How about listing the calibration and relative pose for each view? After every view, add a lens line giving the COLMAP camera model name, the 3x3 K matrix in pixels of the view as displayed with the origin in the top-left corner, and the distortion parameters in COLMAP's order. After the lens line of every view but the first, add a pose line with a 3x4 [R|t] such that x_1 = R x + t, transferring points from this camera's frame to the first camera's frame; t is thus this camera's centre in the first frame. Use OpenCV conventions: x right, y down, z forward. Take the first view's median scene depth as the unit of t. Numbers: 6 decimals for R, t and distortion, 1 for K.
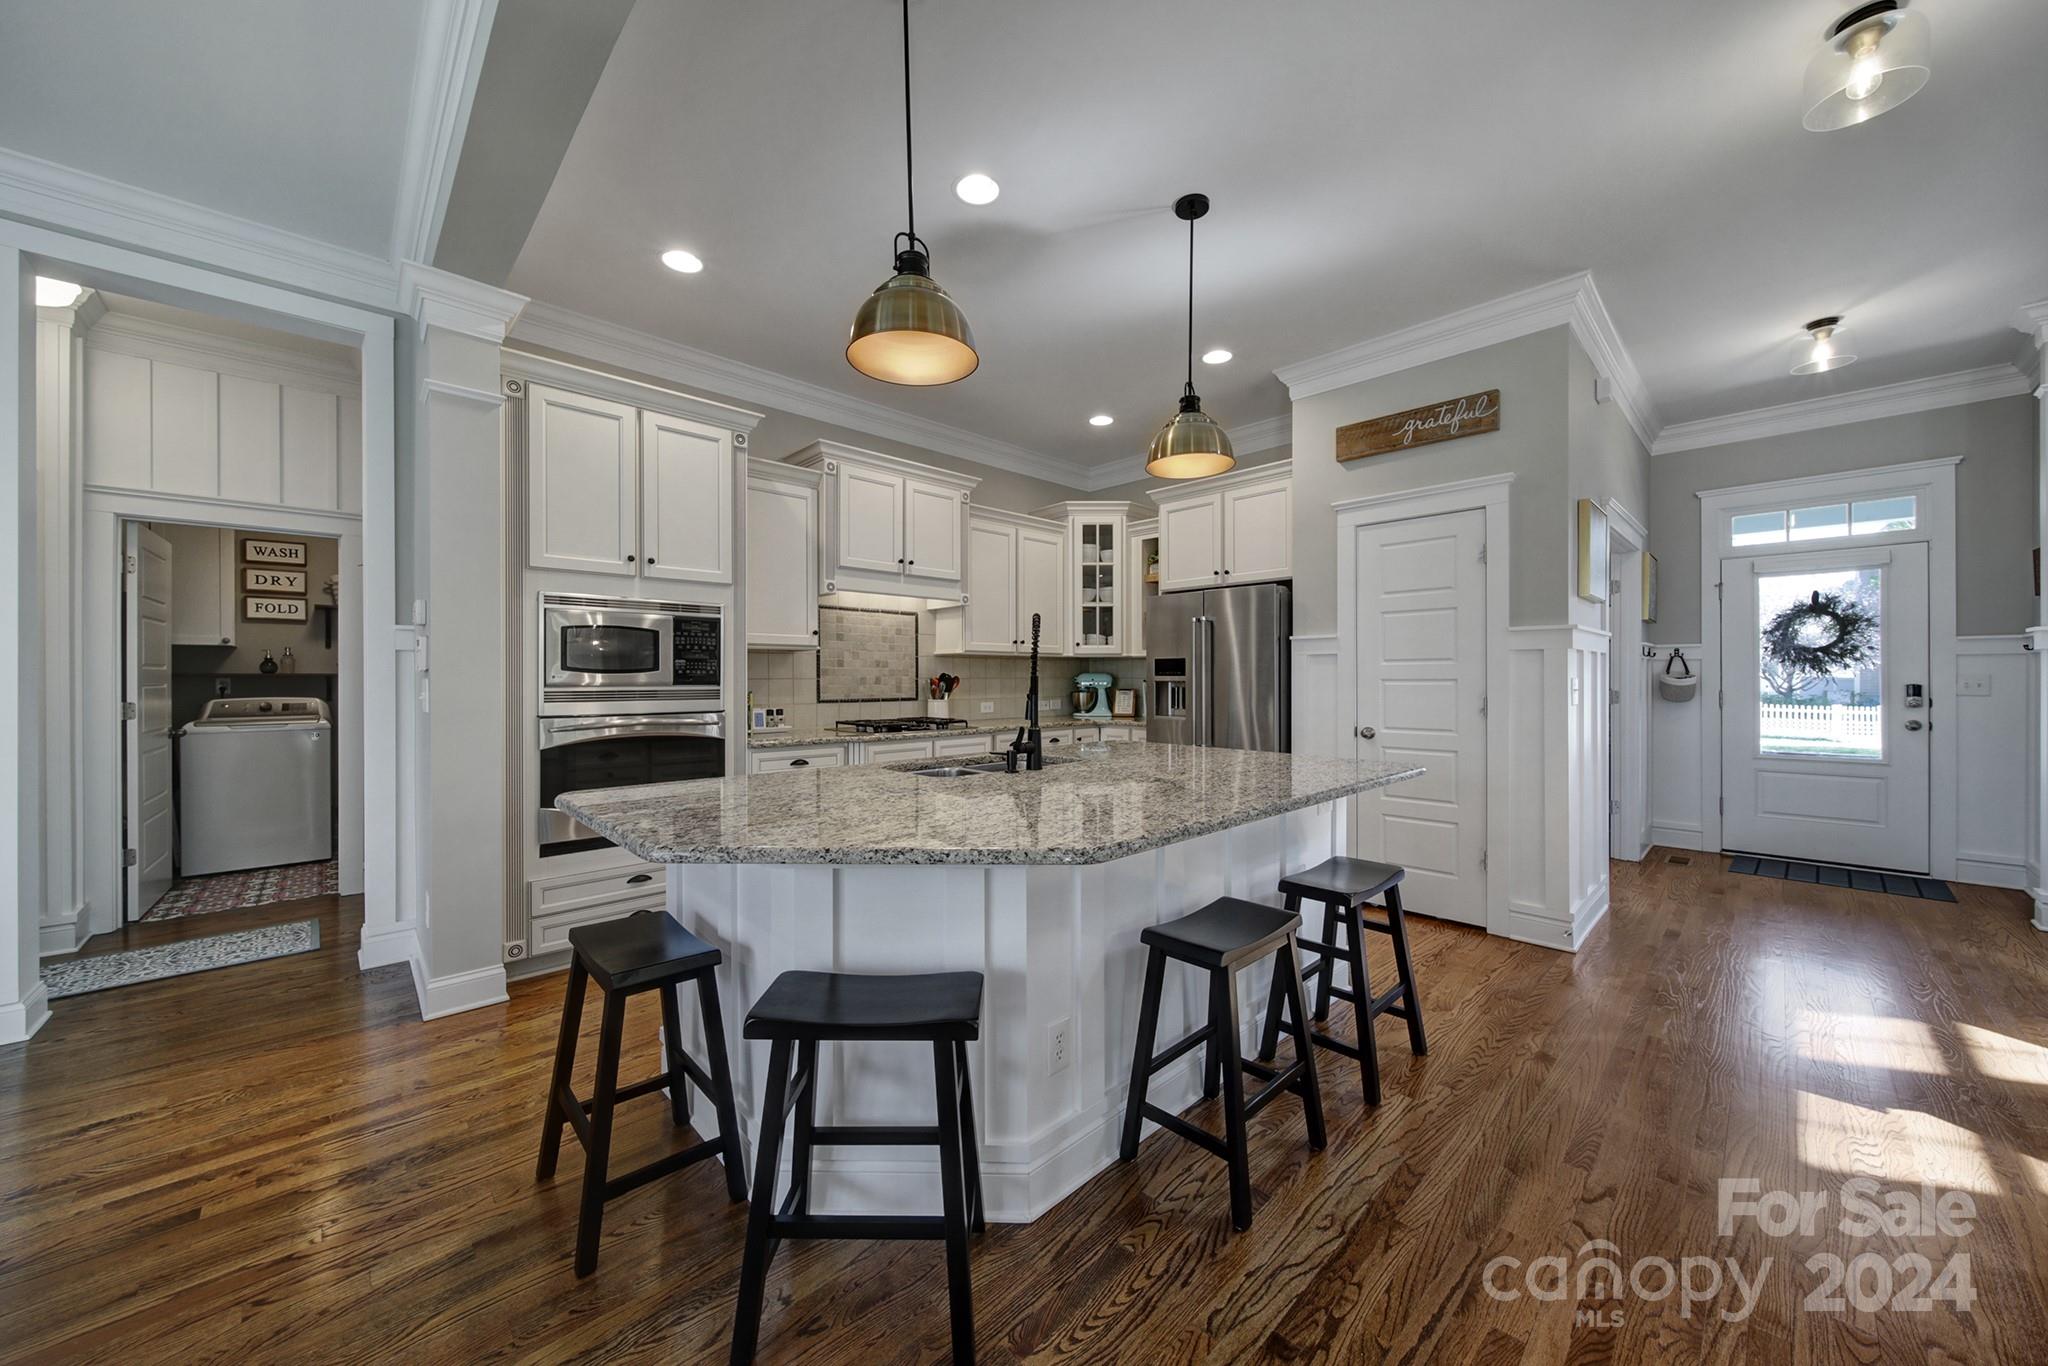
lens RADIAL K [[728.1, 0, 1024.0], [0, 728.1, 683.0], [0, 0, 1]] dist [0.000167, -0.000043]
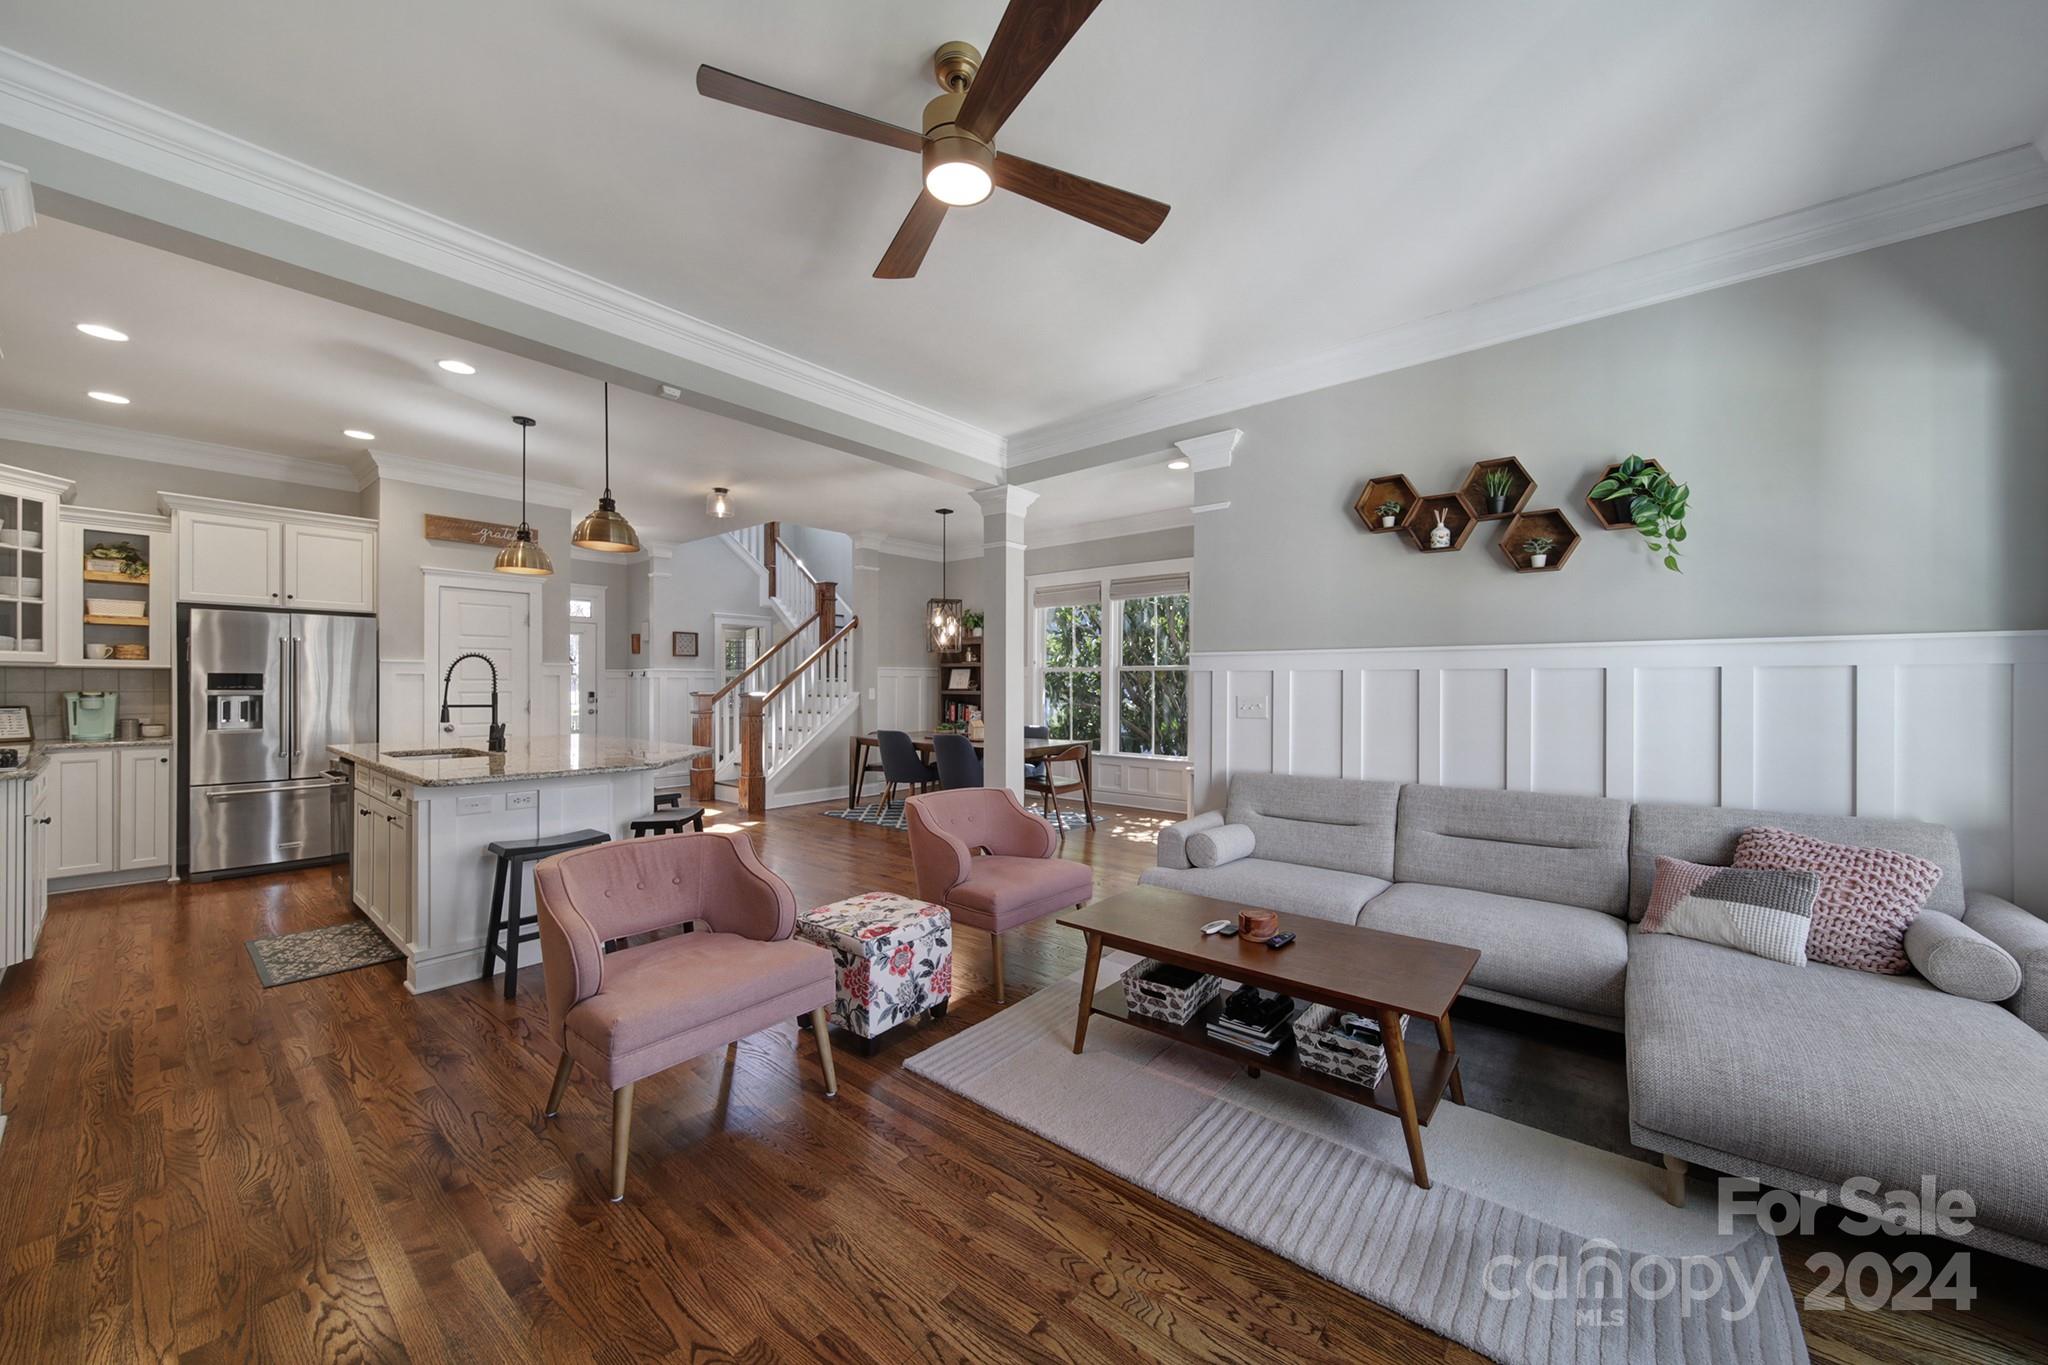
lens RADIAL K [[728.1, 0, 1024.0], [0, 728.1, 682.5], [0, 0, 1]] dist [0.000167, -0.000043]
pose [[-0.112298, 0.002914, 0.993670, -0.878152], [0.002422, 0.999994, -0.002659, -0.013812], [-0.993672, 0.002108, -0.112304, 0.008080]]
